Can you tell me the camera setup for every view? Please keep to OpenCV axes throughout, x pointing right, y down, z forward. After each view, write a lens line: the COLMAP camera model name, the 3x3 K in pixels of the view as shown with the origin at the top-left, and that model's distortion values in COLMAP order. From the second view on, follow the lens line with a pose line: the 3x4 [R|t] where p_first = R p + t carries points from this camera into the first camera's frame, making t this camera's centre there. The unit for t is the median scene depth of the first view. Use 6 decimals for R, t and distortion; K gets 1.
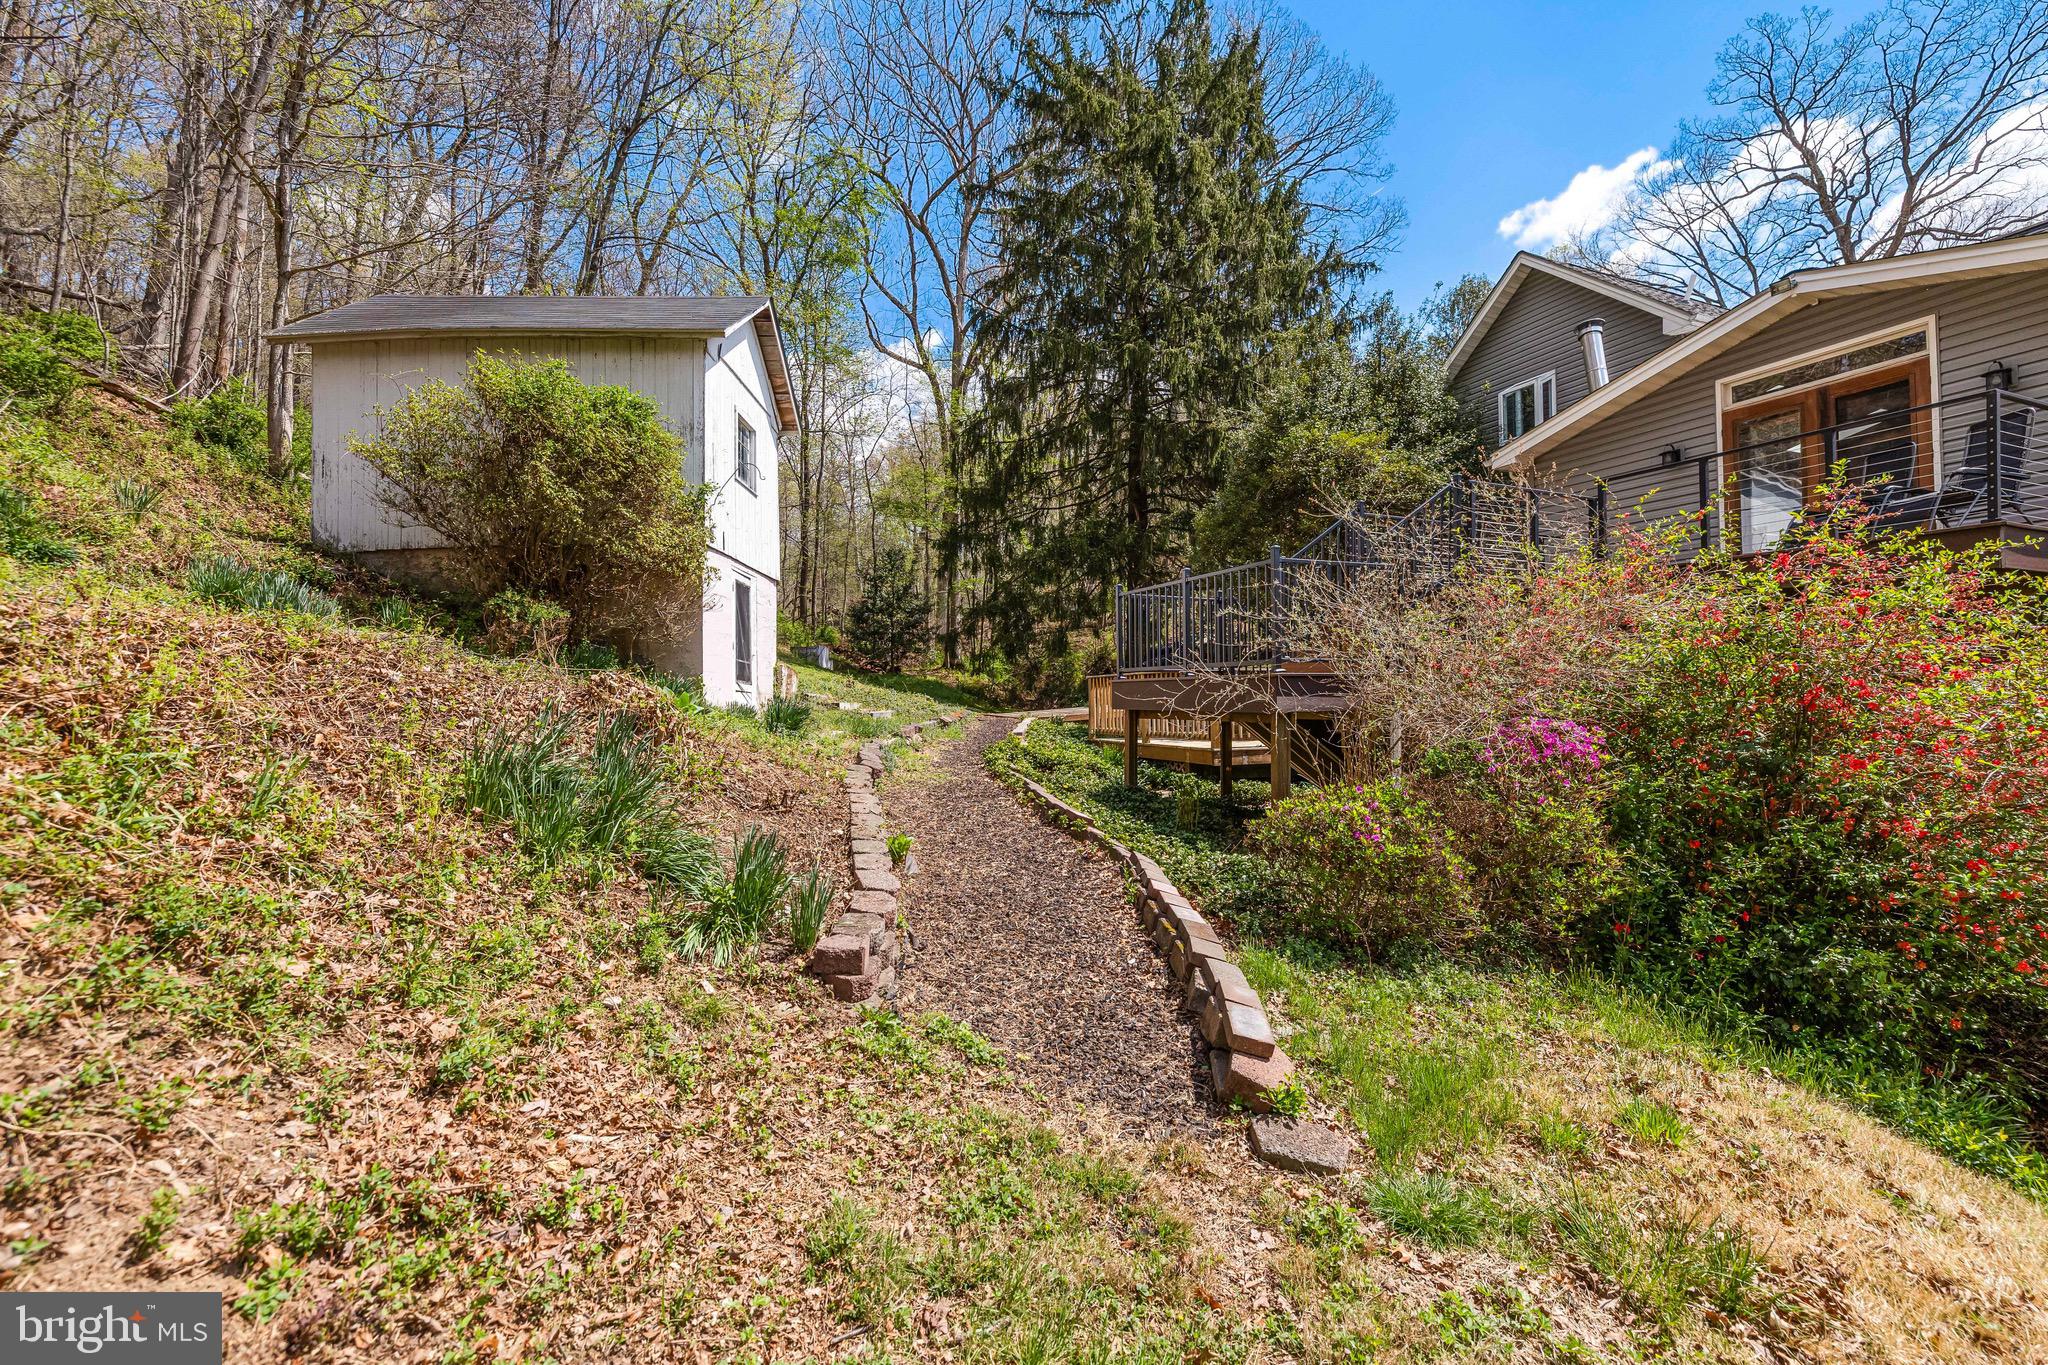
lens RADIAL K [[862.0, 0, 1029.3], [0, 862.0, 674.9], [0, 0, 1]] dist [0.003707, 0.000641]
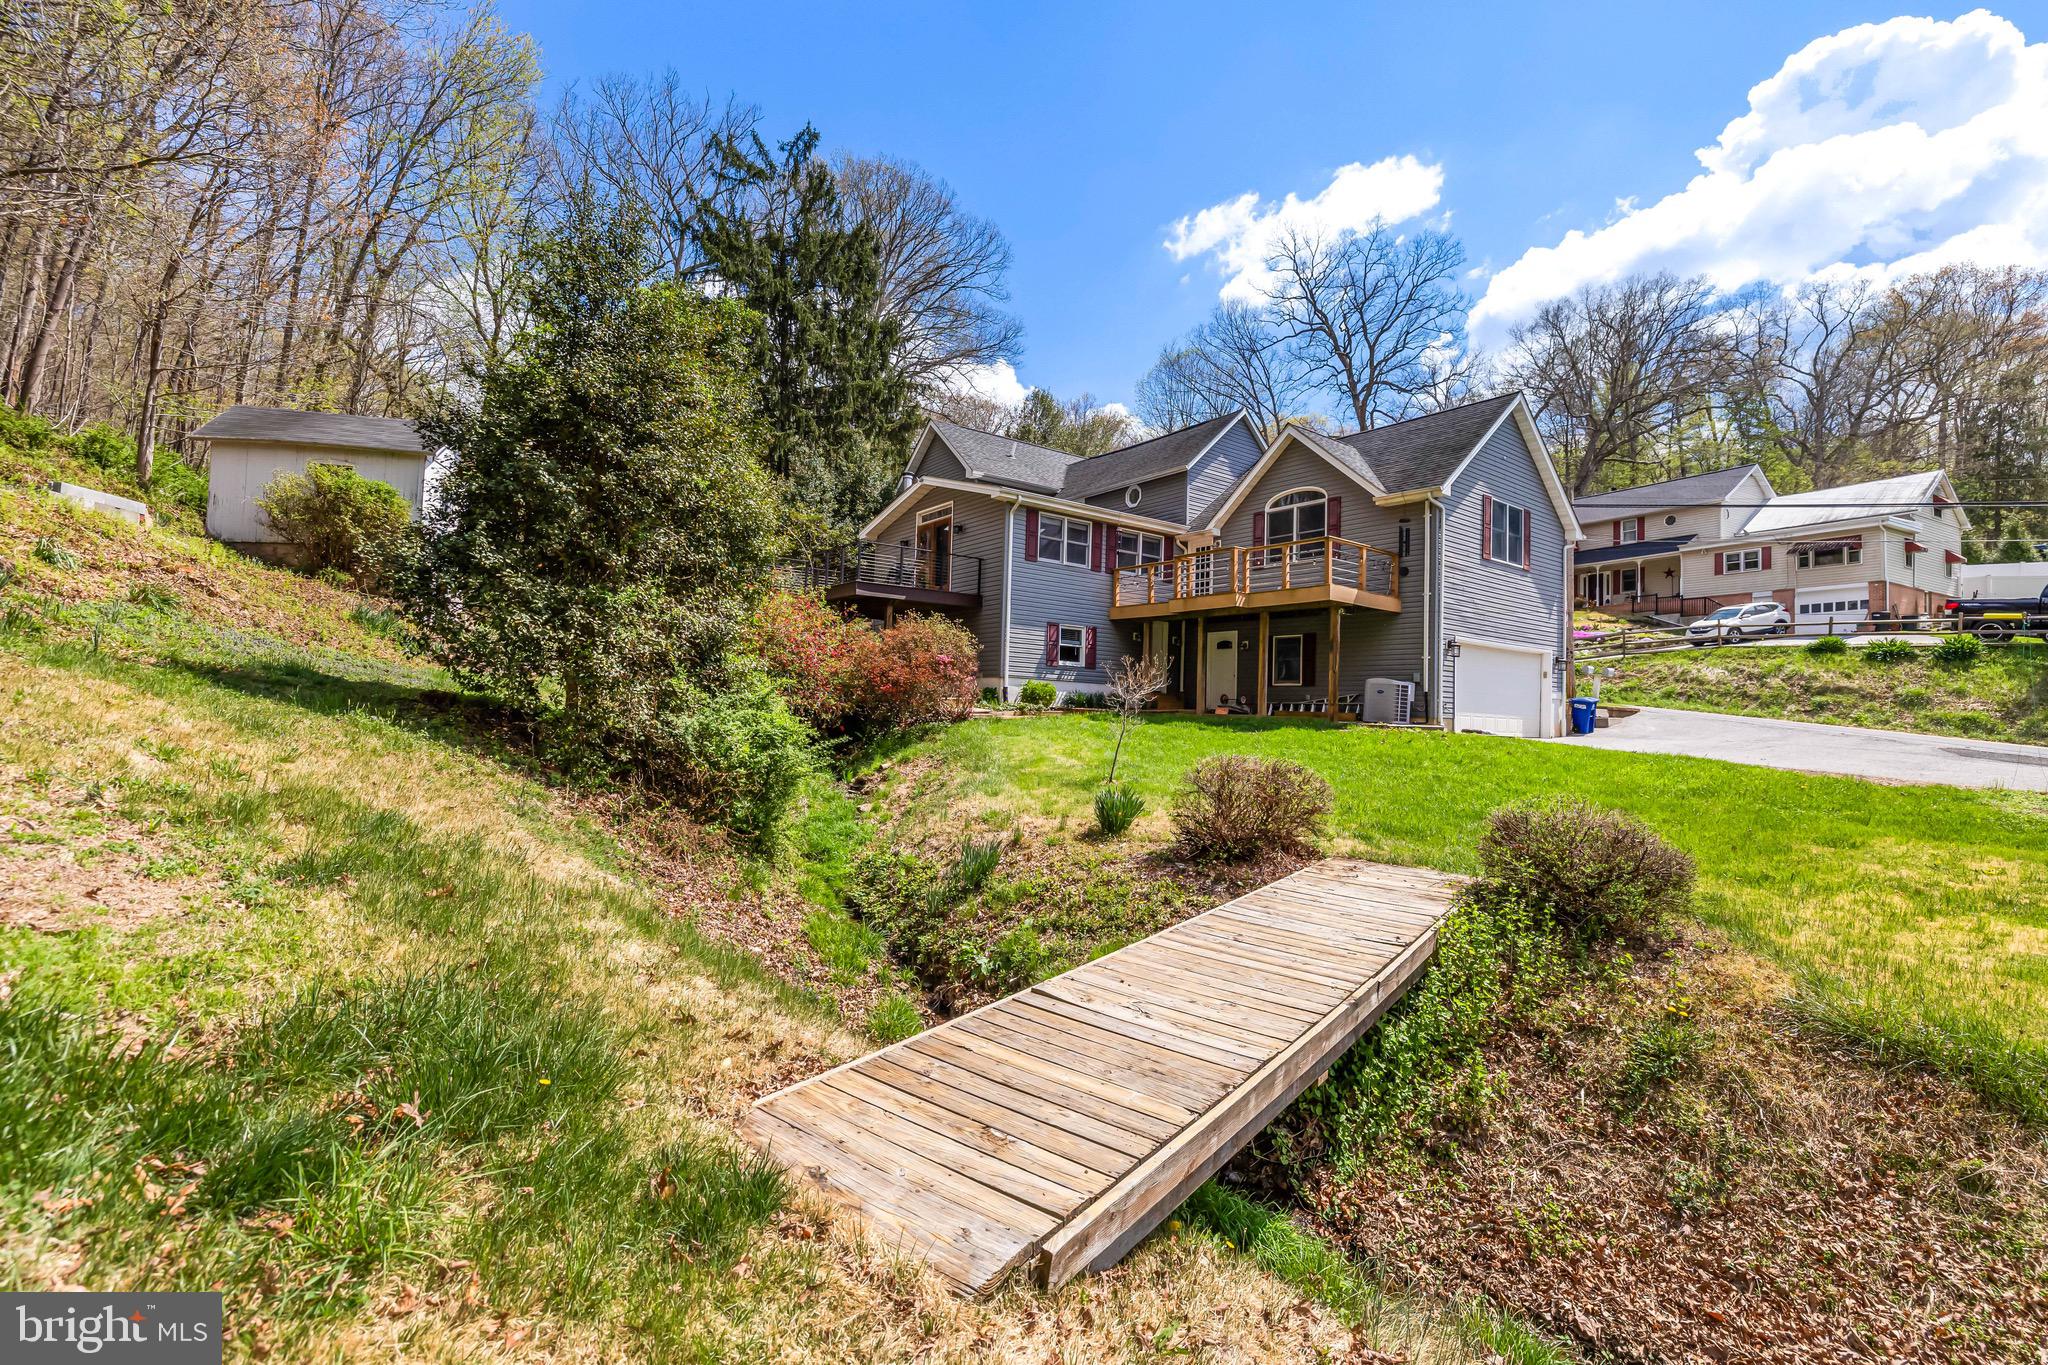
lens RADIAL K [[902.5, 0, 1028.0], [0, 902.5, 674.8], [0, 0, 1]] dist [-0.002438, 0.000027]
pose [[0.973132, 0.043930, 0.226018, 0.458758], [-0.041515, 0.999019, -0.015431, 0.096567], [-0.226474, 0.005633, 0.974001, -1.162551]]
